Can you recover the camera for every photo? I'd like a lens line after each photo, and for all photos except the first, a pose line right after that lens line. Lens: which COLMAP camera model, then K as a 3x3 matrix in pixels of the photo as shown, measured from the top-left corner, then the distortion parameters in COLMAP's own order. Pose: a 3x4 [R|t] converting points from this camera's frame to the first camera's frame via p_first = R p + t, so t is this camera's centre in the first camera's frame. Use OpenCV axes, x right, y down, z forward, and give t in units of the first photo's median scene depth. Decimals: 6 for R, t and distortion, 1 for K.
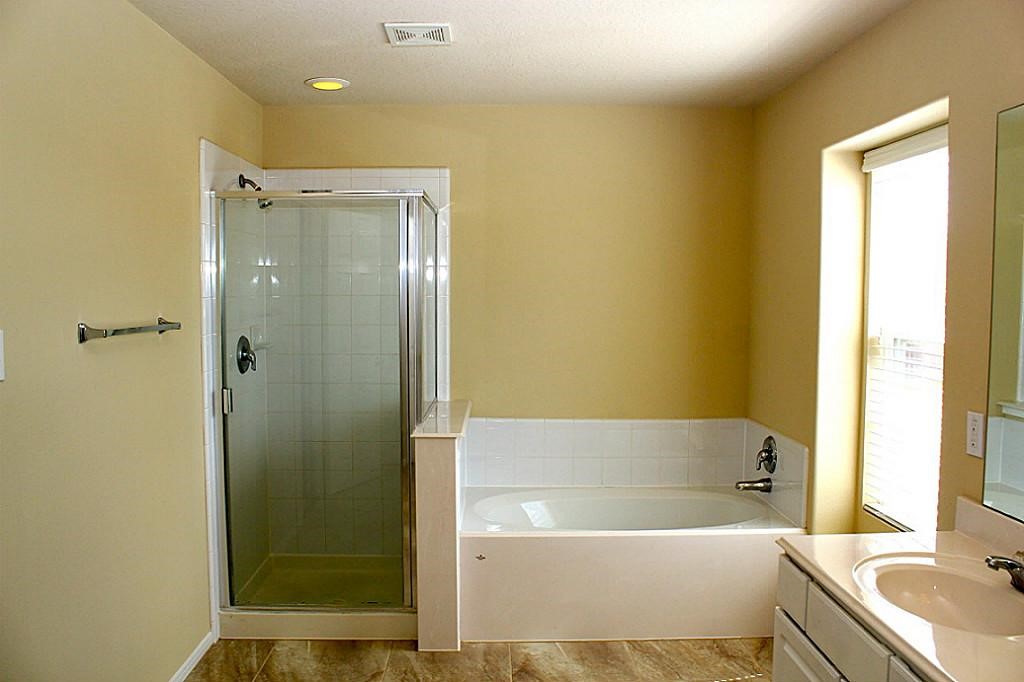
lens RADIAL K [[855.8, 0, 512.0], [0, 855.8, 341.0], [0, 0, 1]] dist [-0.166902, 0.147484]
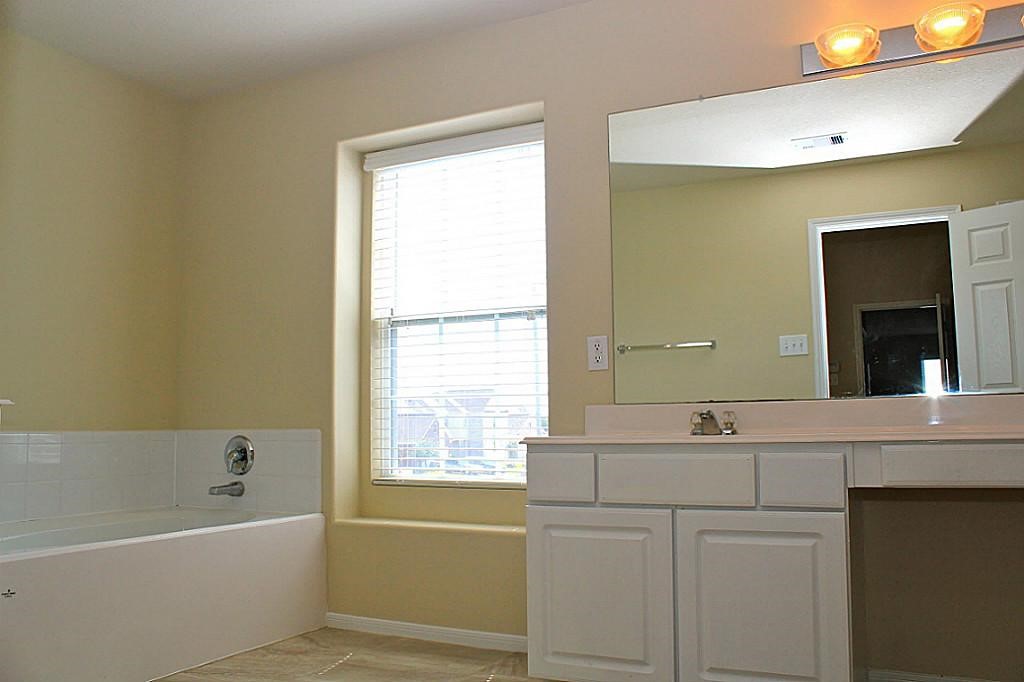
lens RADIAL K [[855.8, 0, 512.0], [0, 855.8, 341.0], [0, 0, 1]] dist [-0.166902, 0.147484]
pose [[0.471699, 0.077552, 0.878343, -0.446044], [0.062850, 0.990634, -0.121218, 0.165951], [-0.879517, 0.112382, 0.462407, 0.337459]]
